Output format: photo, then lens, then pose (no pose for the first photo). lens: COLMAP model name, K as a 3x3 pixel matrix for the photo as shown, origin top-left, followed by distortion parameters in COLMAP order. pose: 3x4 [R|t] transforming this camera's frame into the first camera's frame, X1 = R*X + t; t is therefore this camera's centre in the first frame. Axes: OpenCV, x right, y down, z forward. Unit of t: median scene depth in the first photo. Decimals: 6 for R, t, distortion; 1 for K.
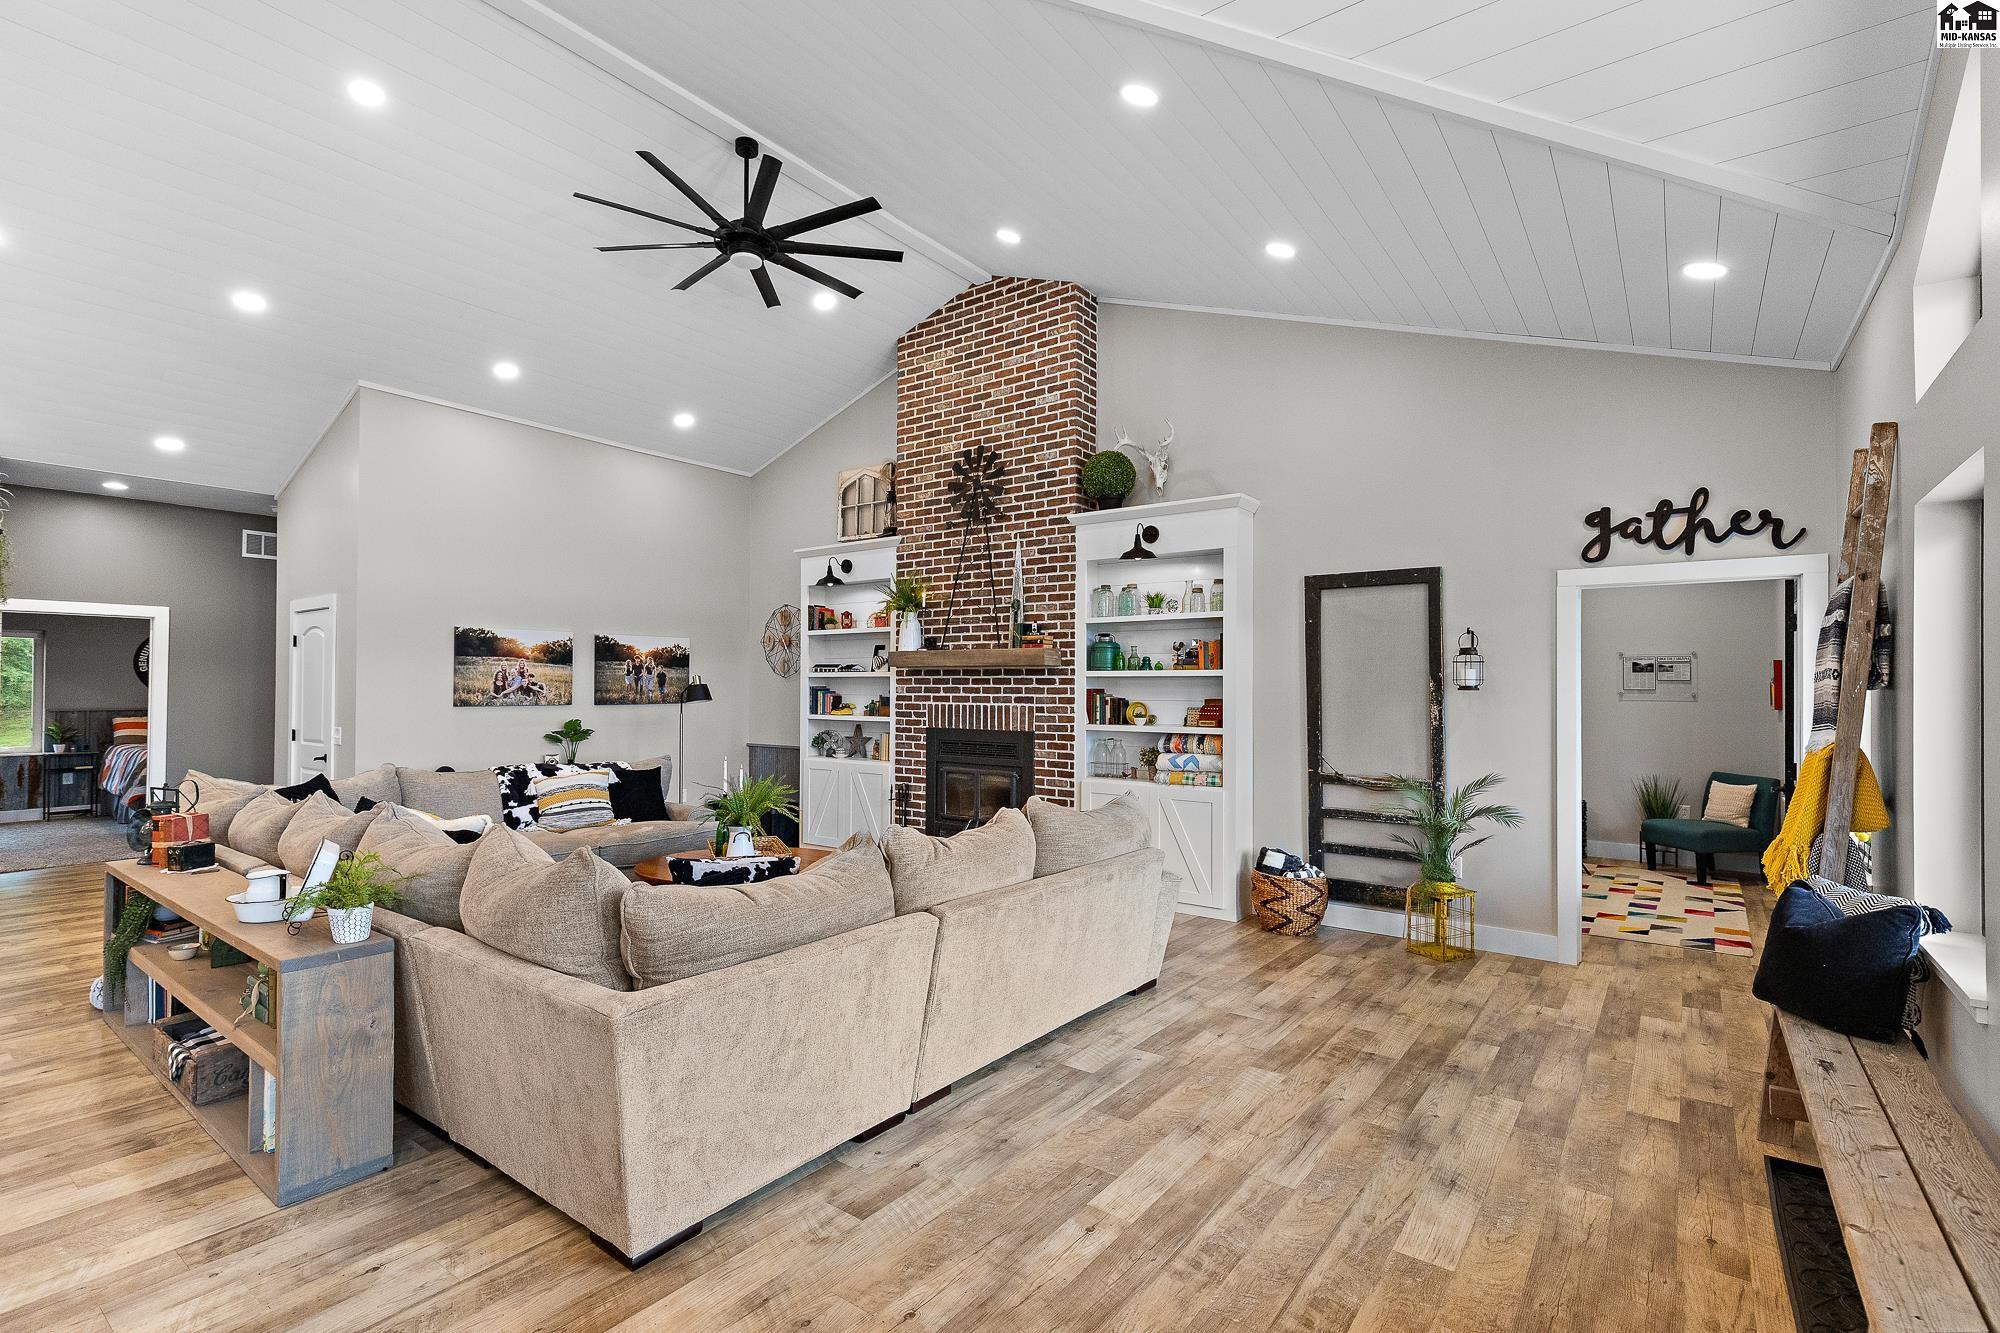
lens RADIAL K [[913.5, 0, 1006.3], [0, 913.5, 679.4], [0, 0, 1]] dist [0.007818, -0.001216]
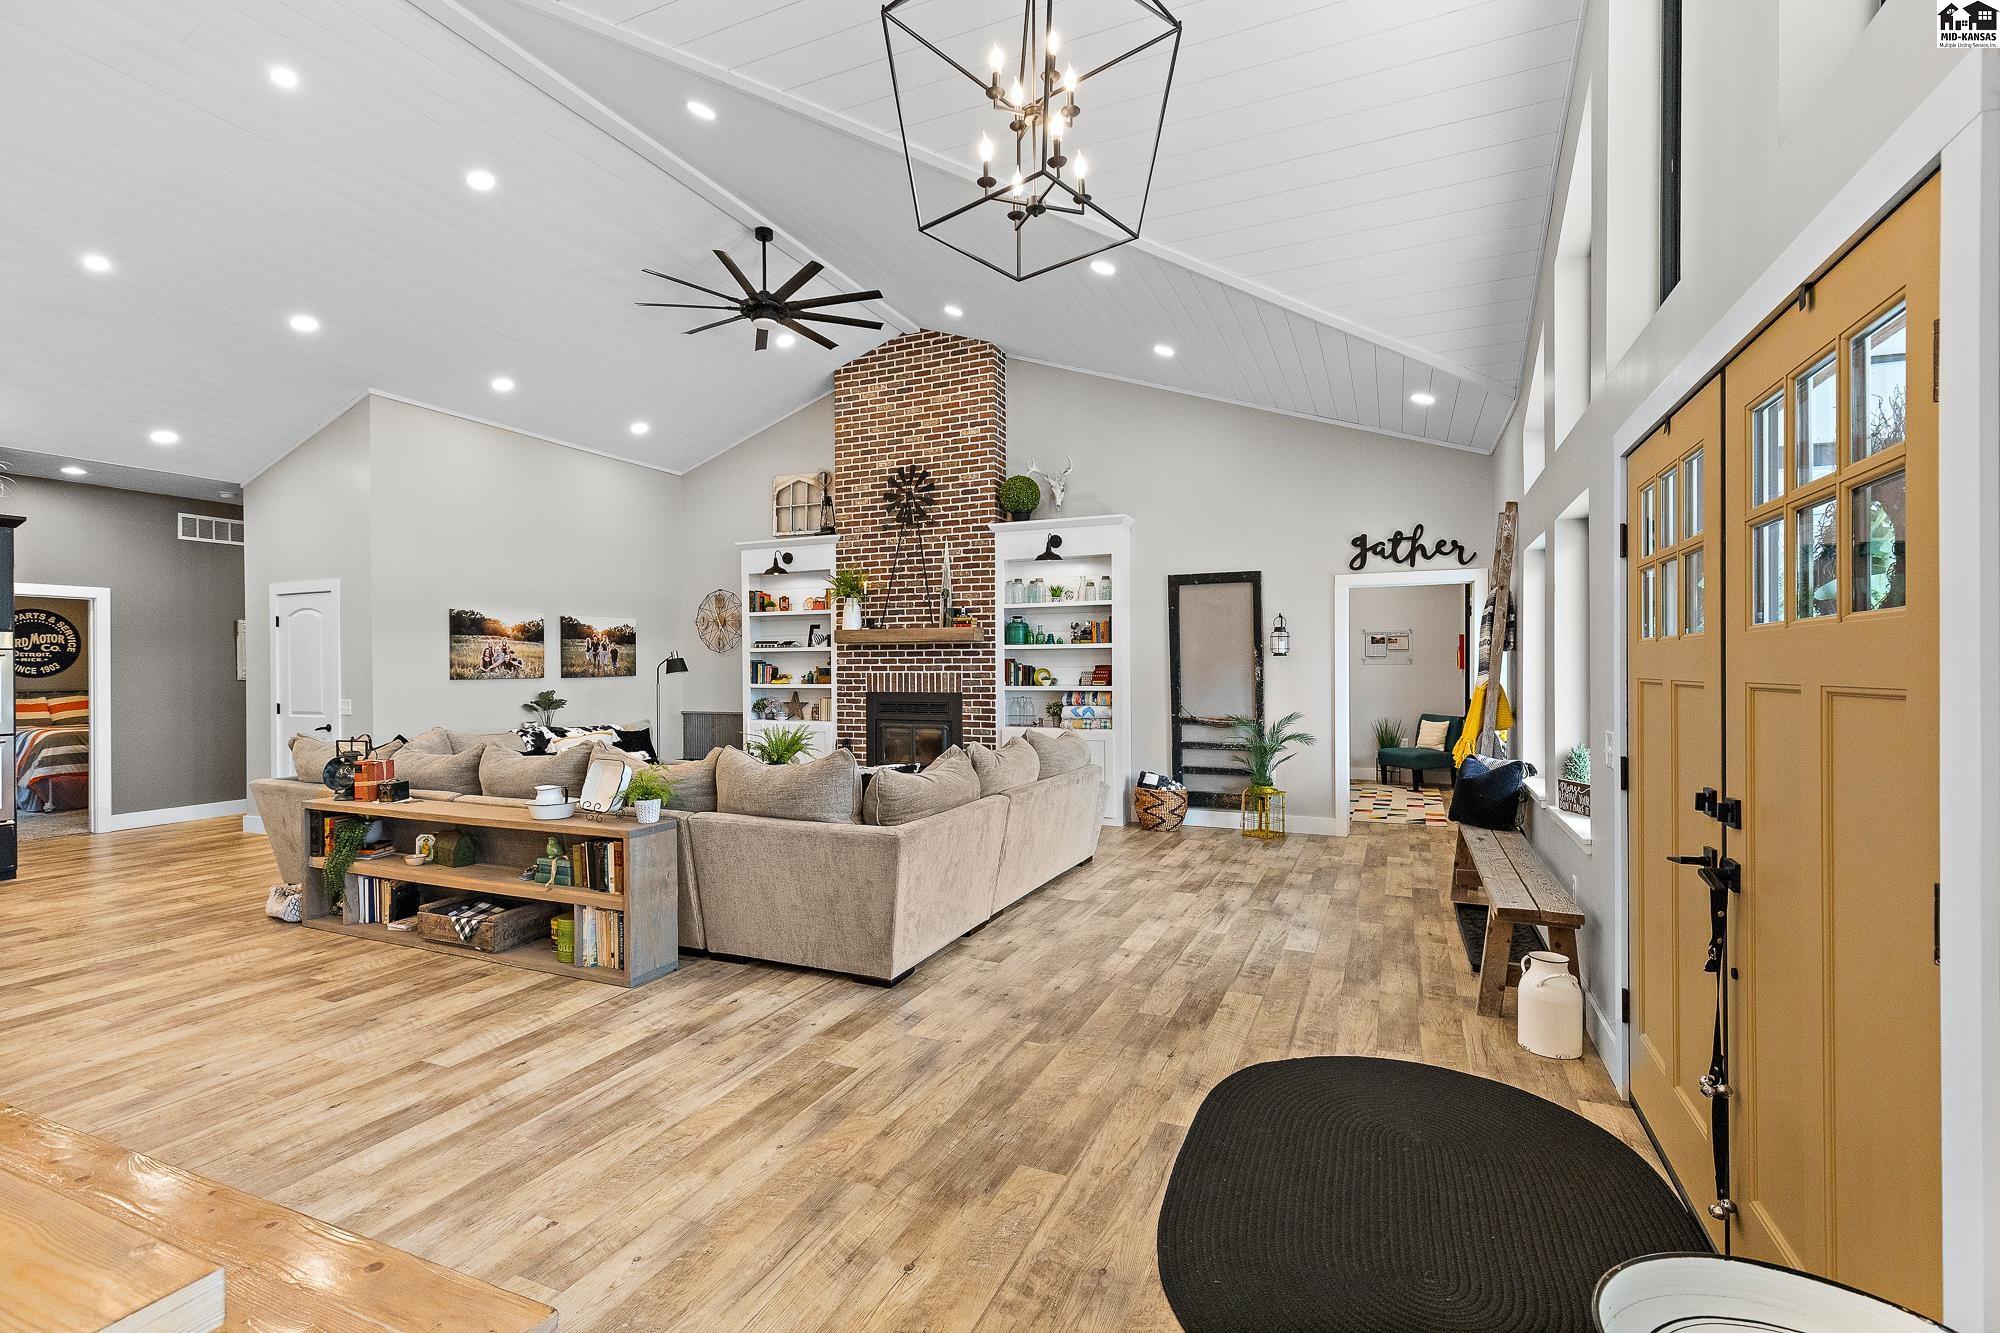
lens RADIAL K [[913.5, 0, 990.9], [0, 913.5, 673.0], [0, 0, 1]] dist [0.007818, -0.001216]
pose [[0.975279, -0.012583, 0.220618, -0.229773], [0.008723, 0.999792, 0.018461, 0.006986], [-0.220805, -0.016080, 0.975185, -0.277418]]
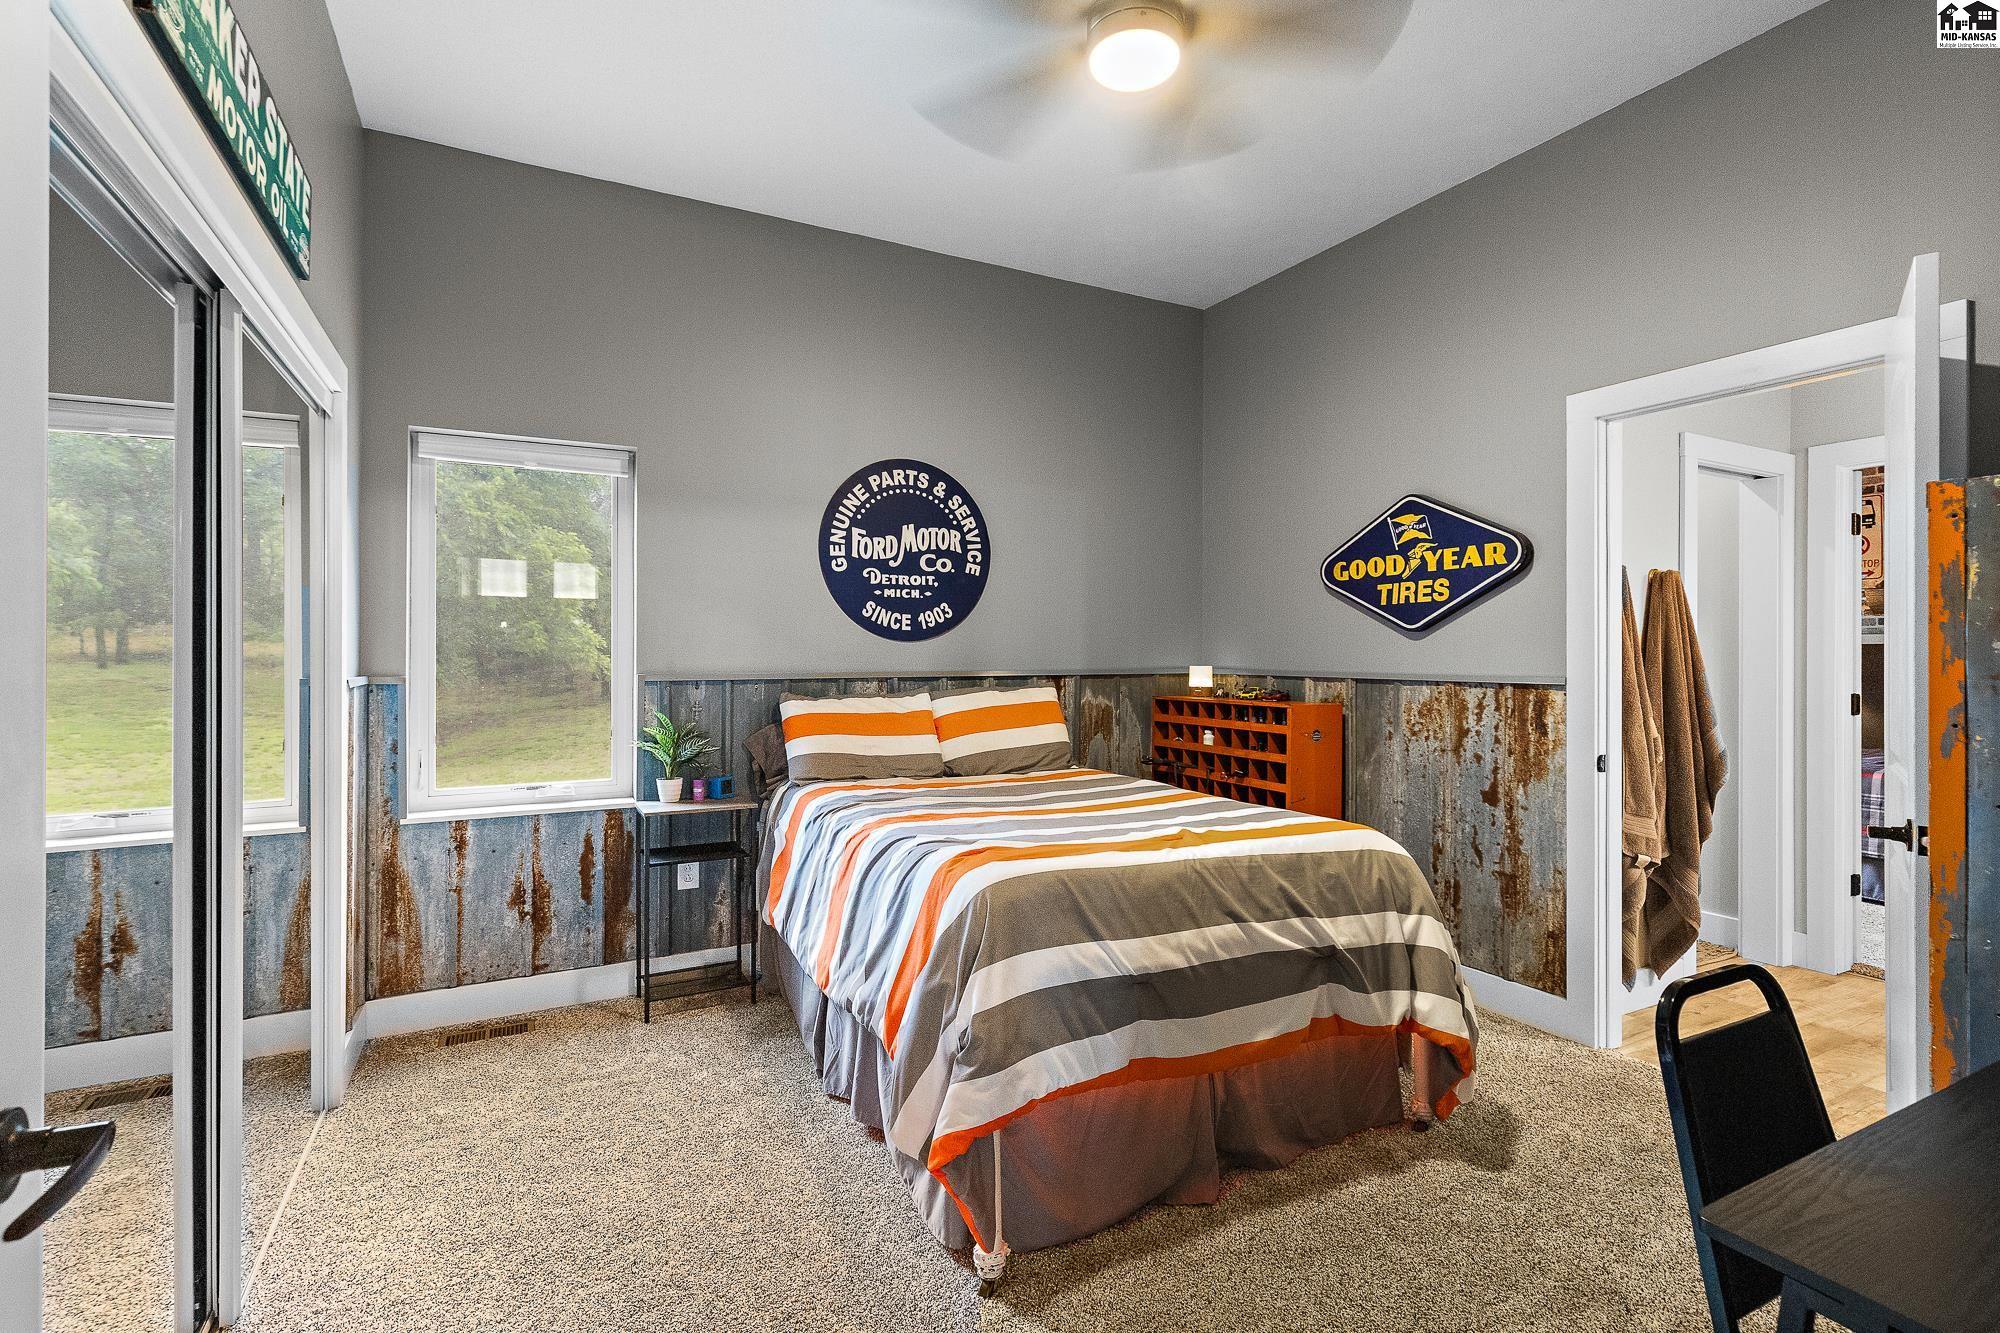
lens RADIAL K [[913.5, 0, 995.1], [0, 913.5, 657.9], [0, 0, 1]] dist [0.007818, -0.001216]
pose [[0.902371, -0.000693, -0.430958, -1.213734], [0.005949, 0.999923, 0.010847, 0.036187], [0.430918, -0.012352, 0.902307, 1.170300]]
